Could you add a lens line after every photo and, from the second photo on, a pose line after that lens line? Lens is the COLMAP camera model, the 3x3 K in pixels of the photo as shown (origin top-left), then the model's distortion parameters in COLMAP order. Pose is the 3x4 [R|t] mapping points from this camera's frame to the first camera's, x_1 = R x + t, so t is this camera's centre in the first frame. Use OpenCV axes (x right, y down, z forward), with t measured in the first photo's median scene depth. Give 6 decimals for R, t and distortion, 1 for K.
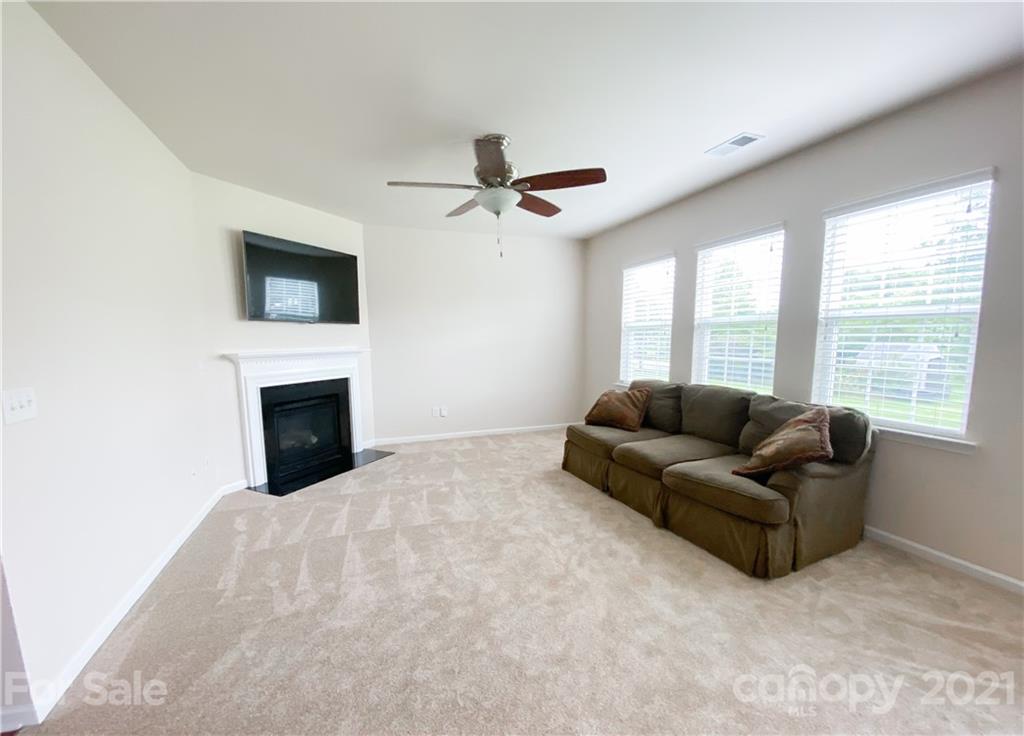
lens RADIAL K [[430.4, 0, 510.0], [0, 430.4, 374.3], [0, 0, 1]] dist [0.018590, 0.000134]
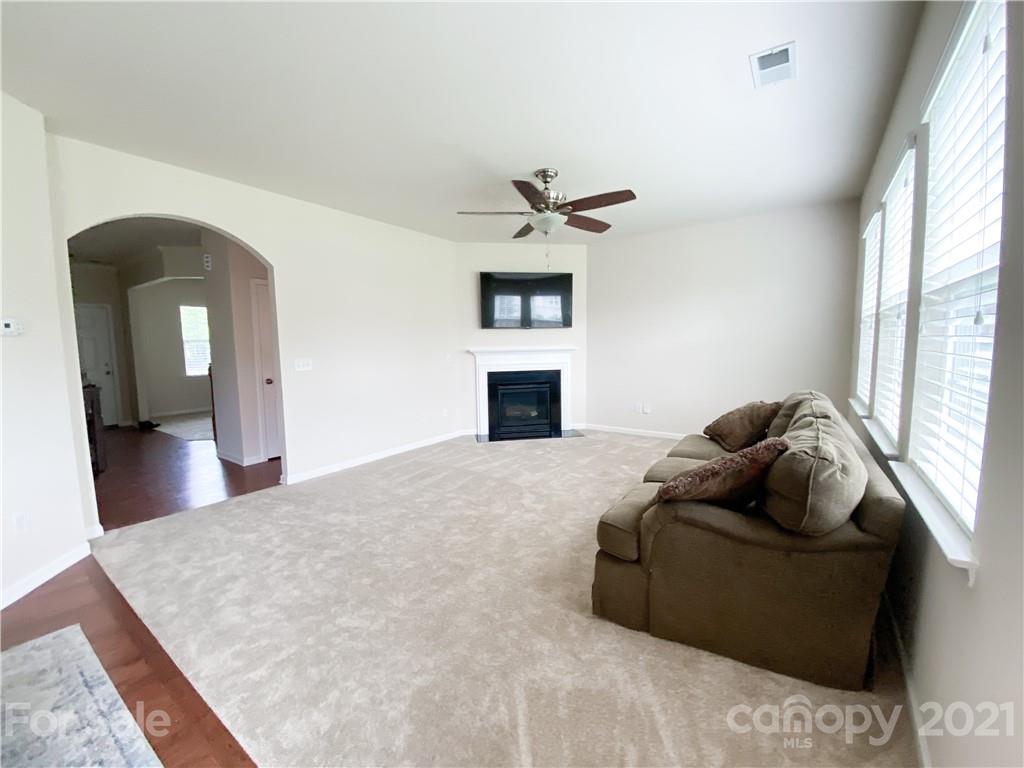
lens RADIAL K [[423.8, 0, 511.9], [0, 423.8, 382.0], [0, 0, 1]] dist [-0.010044, -0.000977]
pose [[0.570908, 0.077955, -0.817305, 0.721432], [-0.058557, 0.996813, 0.054174, -0.021331], [0.818923, 0.016930, 0.573653, 0.220058]]
